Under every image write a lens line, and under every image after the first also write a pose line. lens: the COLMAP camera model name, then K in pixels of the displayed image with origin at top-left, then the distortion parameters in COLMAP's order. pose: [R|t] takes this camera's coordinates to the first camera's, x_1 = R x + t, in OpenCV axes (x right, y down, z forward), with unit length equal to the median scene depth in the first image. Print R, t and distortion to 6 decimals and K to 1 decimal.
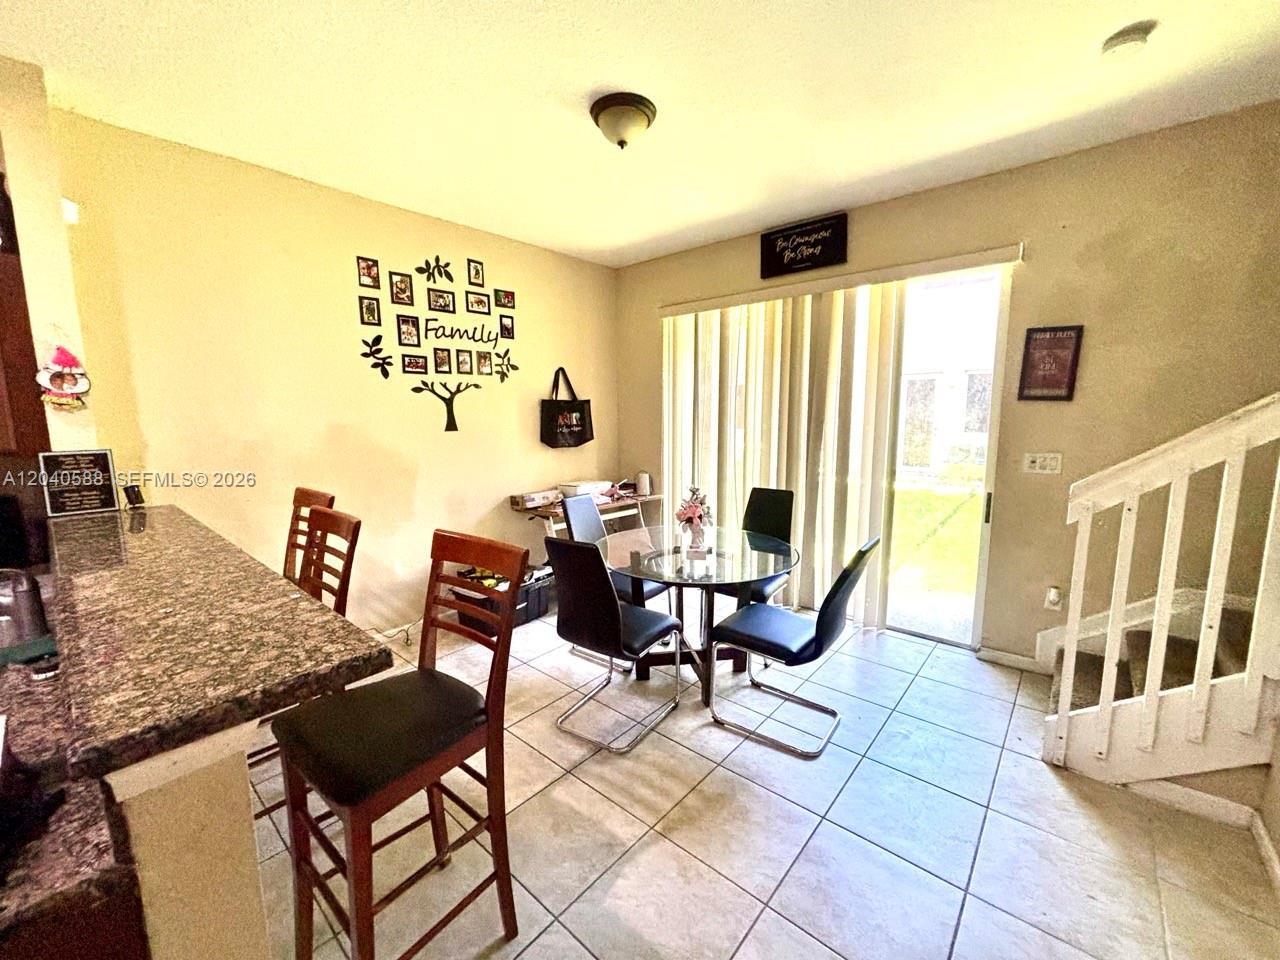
lens RADIAL K [[516.2, 0, 634.6], [0, 516.2, 478.7], [0, 0, 1]] dist [-0.002358, 0.000364]
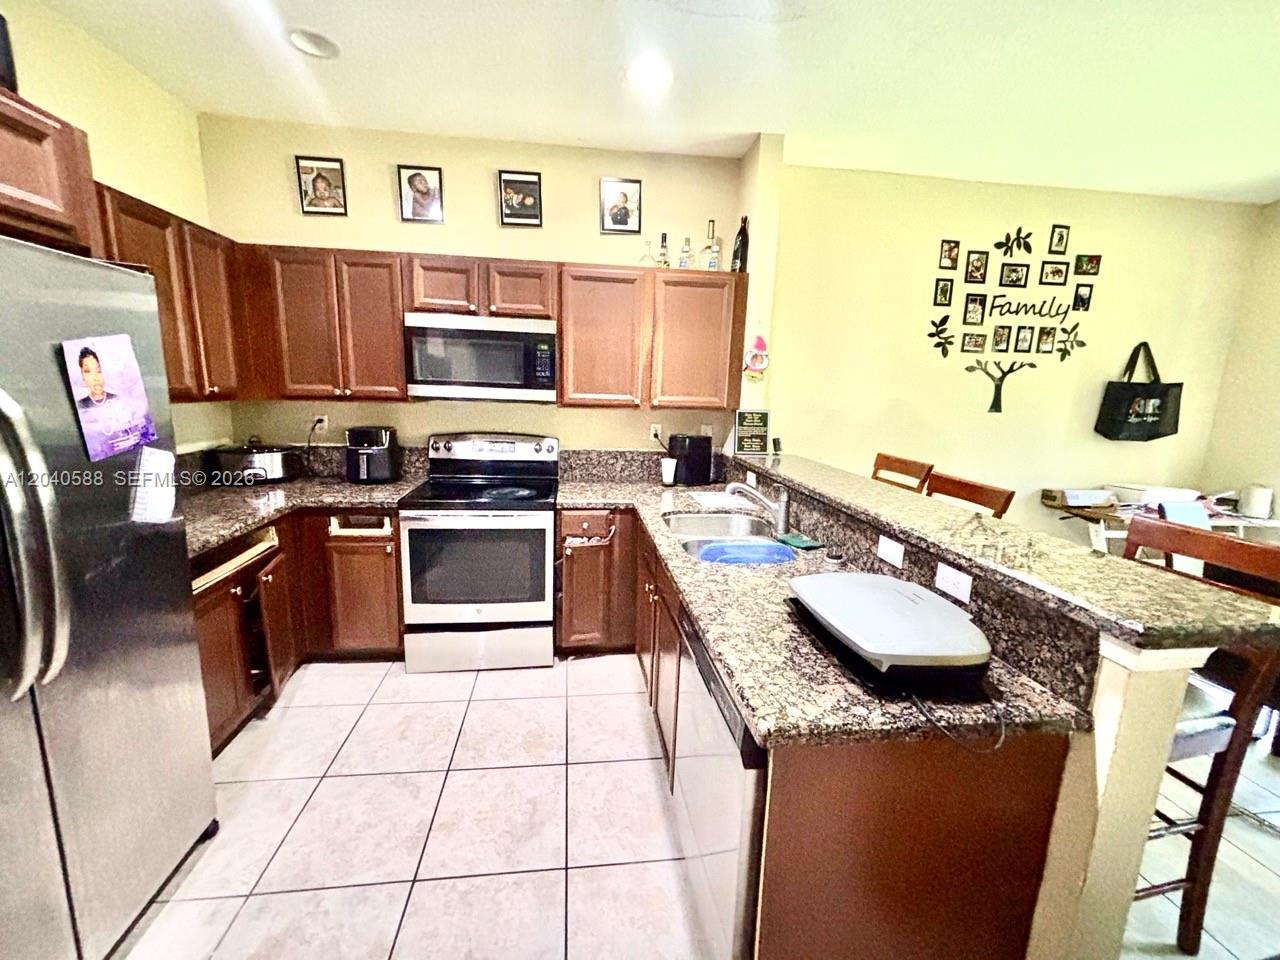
lens RADIAL K [[516.2, 0, 633.6], [0, 516.2, 476.2], [0, 0, 1]] dist [-0.002358, 0.000364]
pose [[0.740517, 0.145464, -0.656106, -0.208646], [-0.122187, 0.989164, 0.081398, 0.029700], [0.660837, 0.019891, 0.750266, -0.163798]]
